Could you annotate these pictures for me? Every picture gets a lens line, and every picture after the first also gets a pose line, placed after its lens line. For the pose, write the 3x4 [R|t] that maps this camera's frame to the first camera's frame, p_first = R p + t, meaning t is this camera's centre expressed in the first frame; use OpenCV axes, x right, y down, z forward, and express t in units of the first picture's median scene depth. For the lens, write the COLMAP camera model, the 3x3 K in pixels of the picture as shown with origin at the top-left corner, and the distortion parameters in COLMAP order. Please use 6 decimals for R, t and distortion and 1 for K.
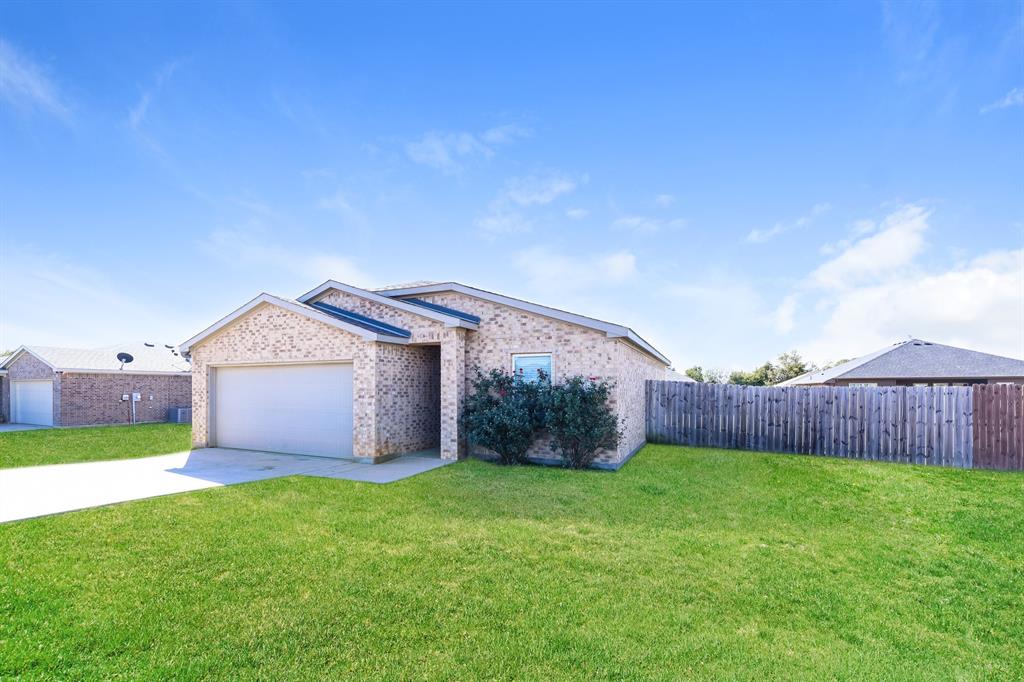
lens RADIAL K [[454.1, 0, 511.6], [0, 454.1, 389.5], [0, 0, 1]] dist [0.000867, 0.000073]
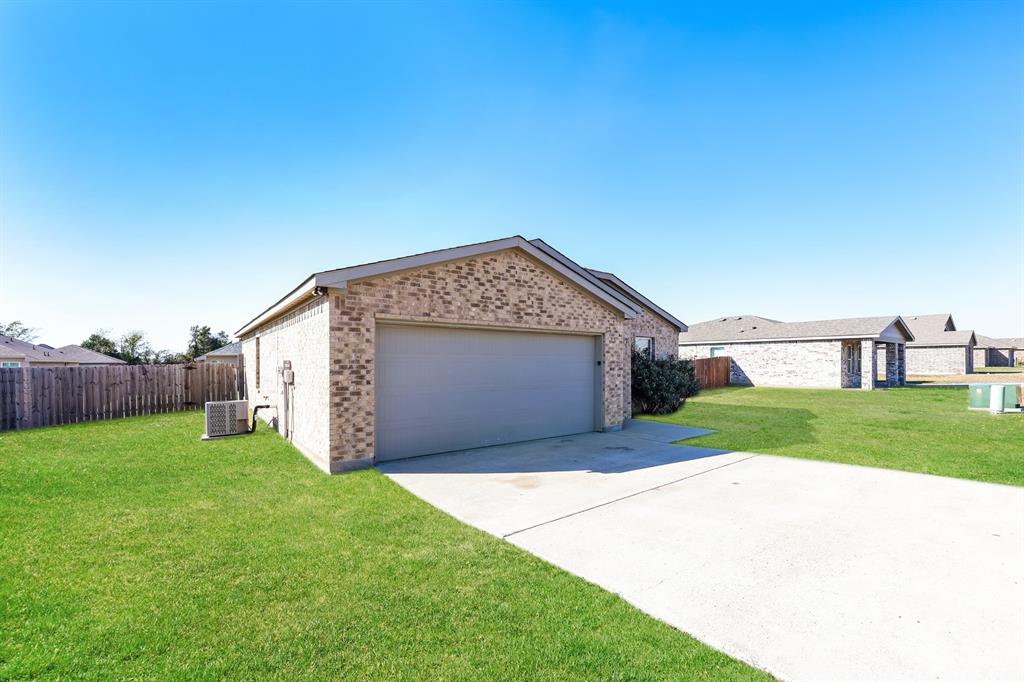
lens RADIAL K [[410.8, 0, 511.2], [0, 410.8, 366.6], [0, 0, 1]] dist [0.000933, 0.000056]
pose [[0.465731, -0.008139, 0.884889, -1.182884], [0.001551, 0.999964, 0.008382, 0.001595], [-0.884925, -0.002532, 0.465727, 0.699228]]
